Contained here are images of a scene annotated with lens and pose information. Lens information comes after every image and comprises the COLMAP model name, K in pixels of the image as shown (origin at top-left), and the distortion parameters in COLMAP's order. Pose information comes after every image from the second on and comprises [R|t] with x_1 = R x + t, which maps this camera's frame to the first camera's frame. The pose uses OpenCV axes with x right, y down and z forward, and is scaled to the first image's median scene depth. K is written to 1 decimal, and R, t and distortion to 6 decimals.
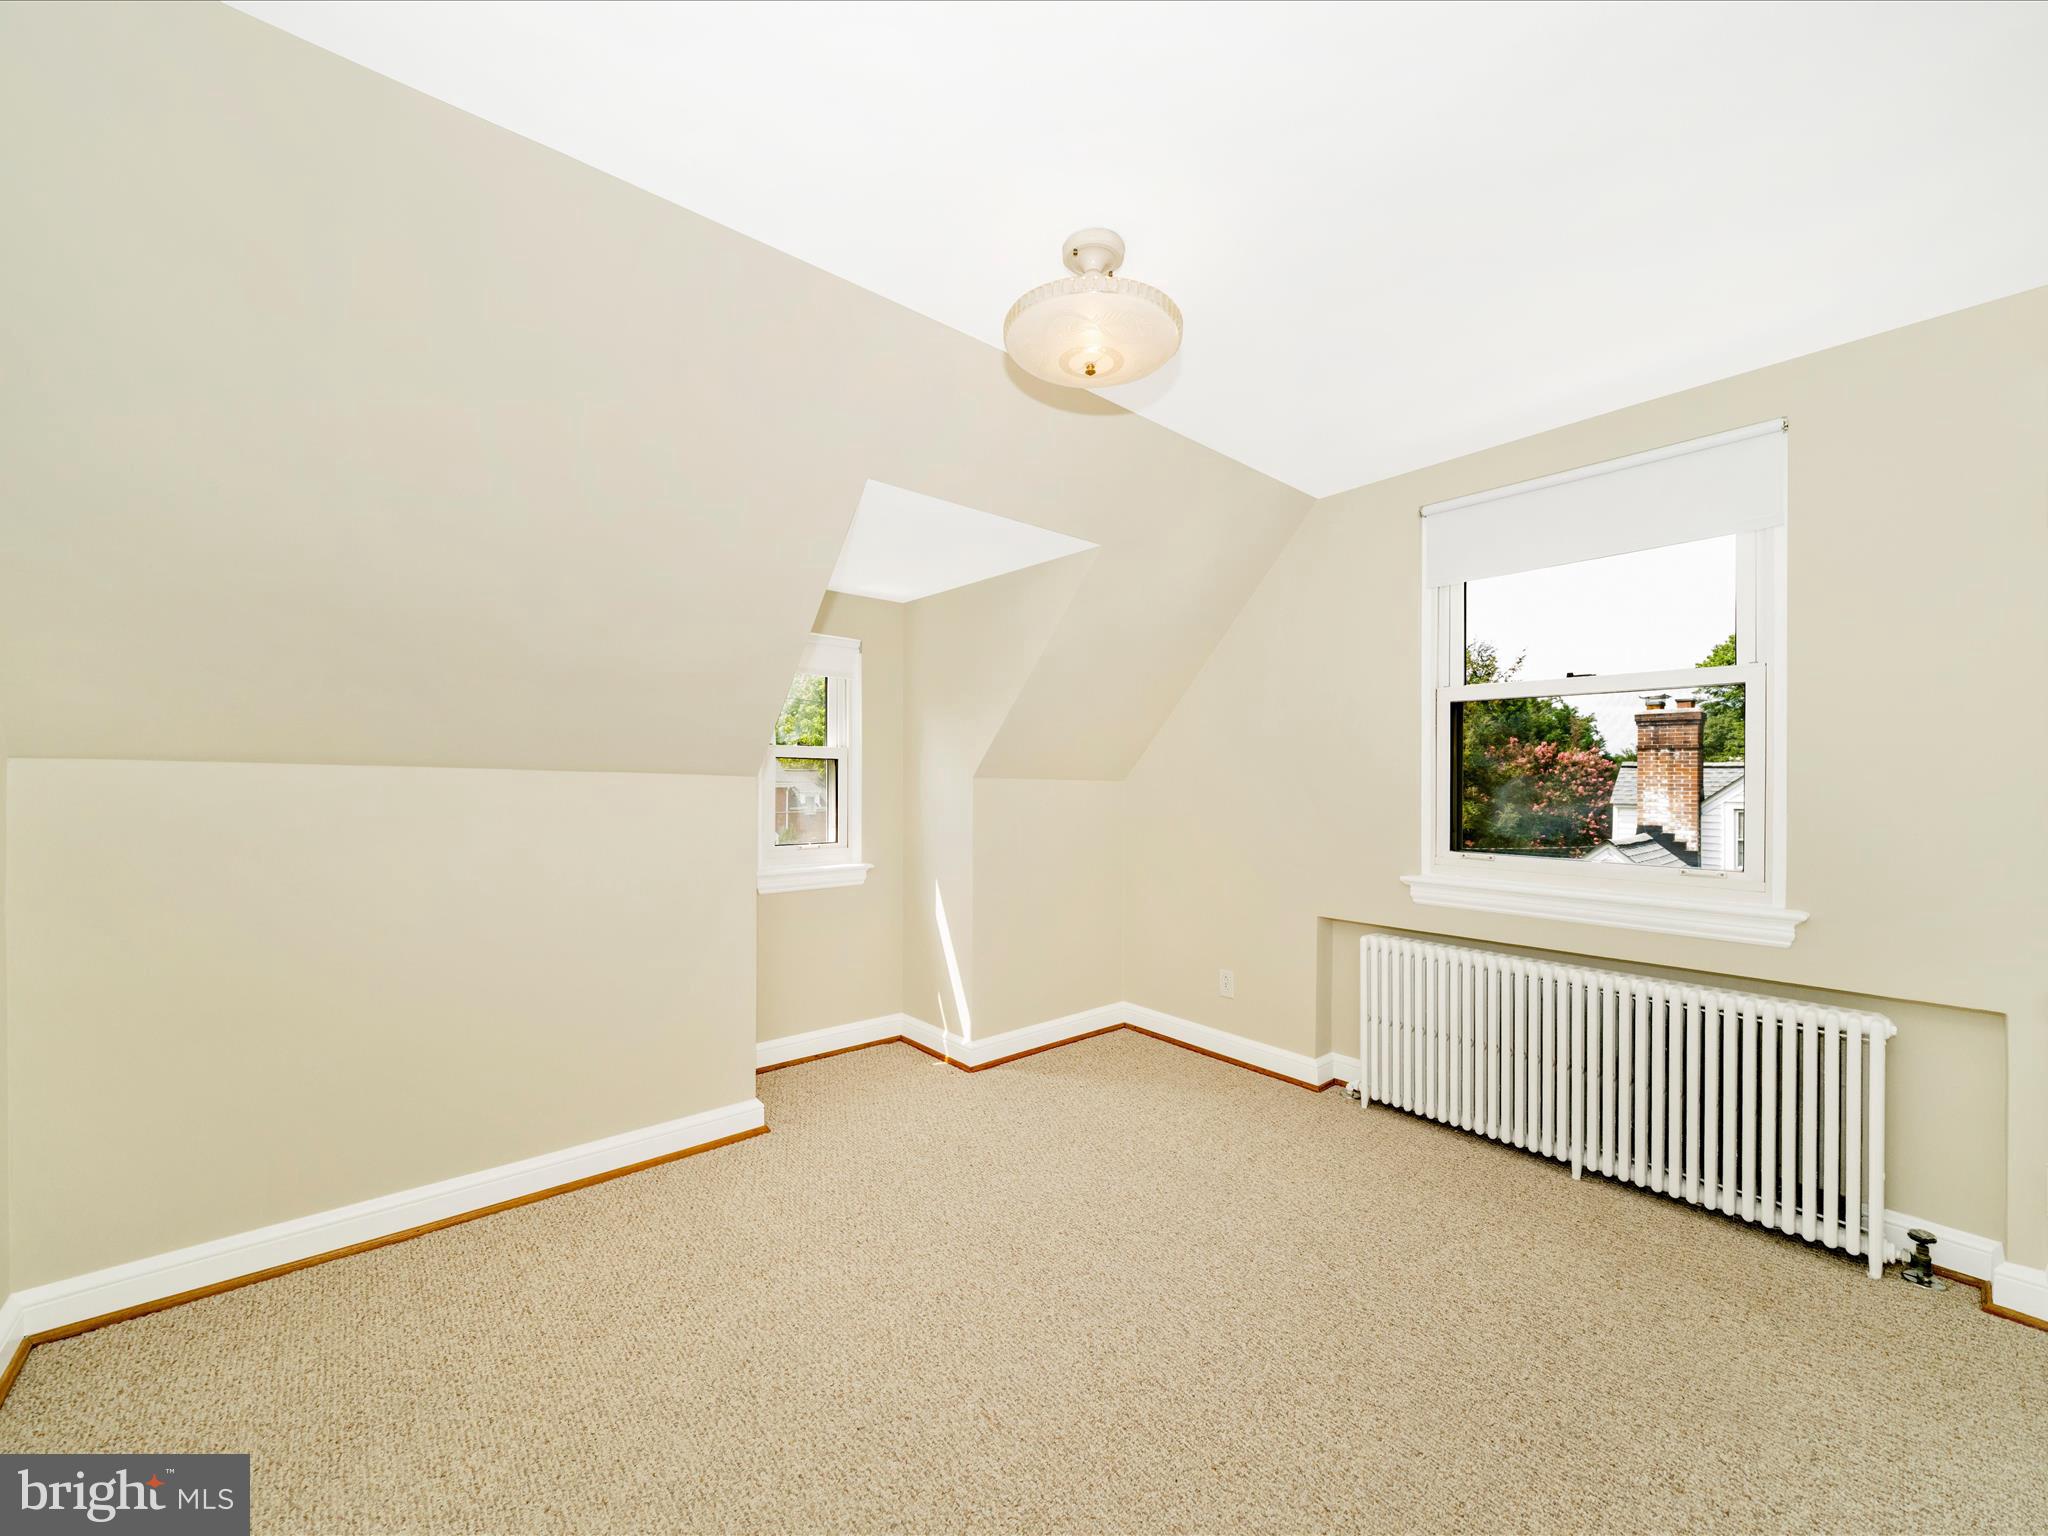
lens RADIAL K [[788.4, 0, 1021.8], [0, 788.4, 776.0], [0, 0, 1]] dist [-0.000849, 0.000008]
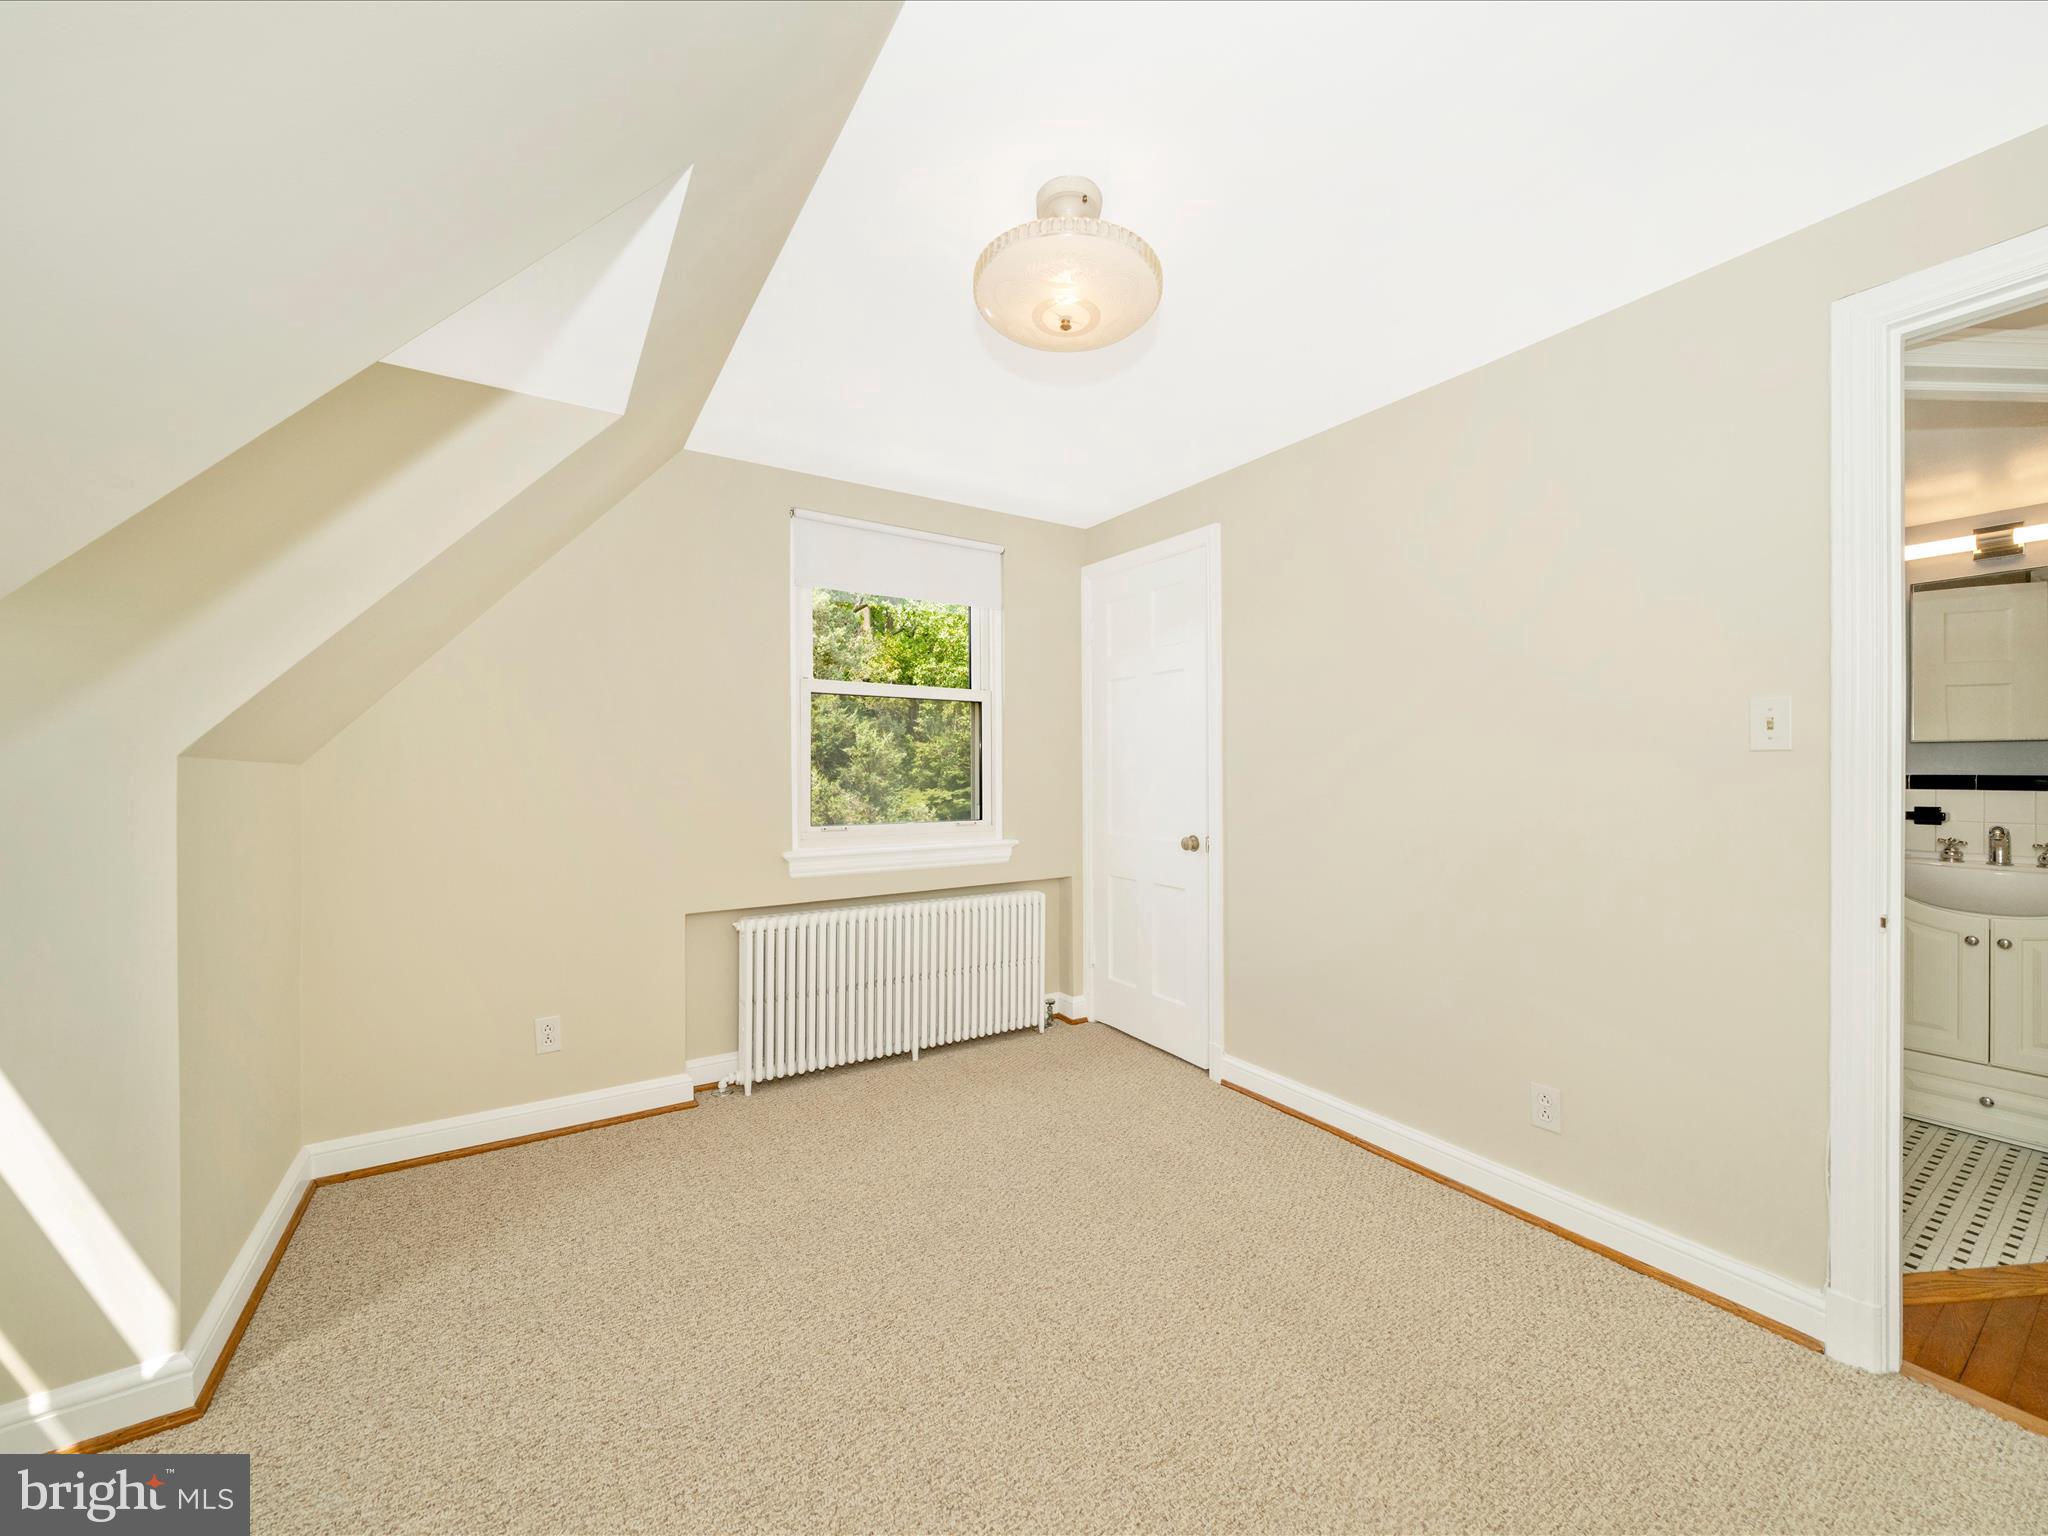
lens RADIAL K [[780.3, 0, 1028.8], [0, 780.3, 767.0], [0, 0, 1]] dist [-0.000090, 0.000164]
pose [[0.138206, -0.005528, 0.990388, -0.499526], [-0.002844, 0.999978, 0.005978, 0.004033], [-0.990399, -0.003643, 0.138188, 0.541290]]
